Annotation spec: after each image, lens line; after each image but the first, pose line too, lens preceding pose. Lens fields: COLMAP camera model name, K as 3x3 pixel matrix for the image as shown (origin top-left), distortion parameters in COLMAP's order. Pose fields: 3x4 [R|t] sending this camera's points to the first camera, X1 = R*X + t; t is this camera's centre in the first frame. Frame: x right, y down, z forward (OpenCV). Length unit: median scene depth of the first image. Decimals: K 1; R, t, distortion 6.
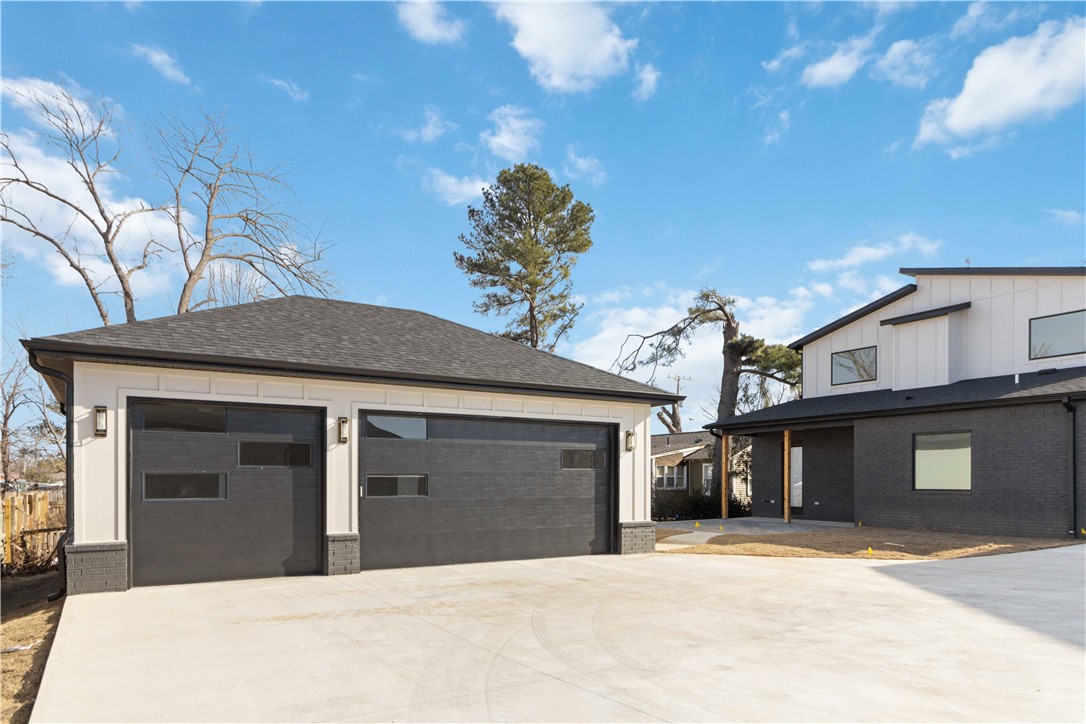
lens RADIAL K [[686.5, 0, 542.8], [0, 686.5, 481.9], [0, 0, 1]] dist [0.001270, 0.000405]
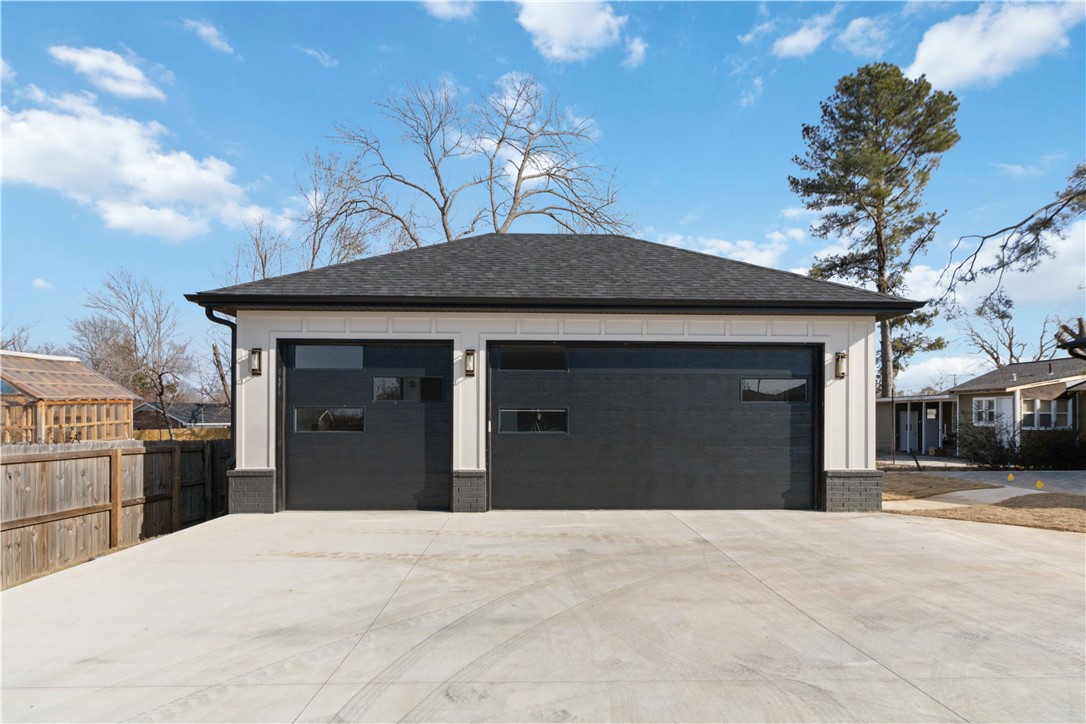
lens RADIAL K [[673.8, 0, 542.3], [0, 673.8, 413.6], [0, 0, 1]] dist [0.000302, 0.000078]
pose [[0.871101, 0.001109, -0.491103, 0.156764], [-0.004880, 0.999968, -0.006398, 0.001027], [0.491080, 0.007970, 0.871078, 0.133741]]
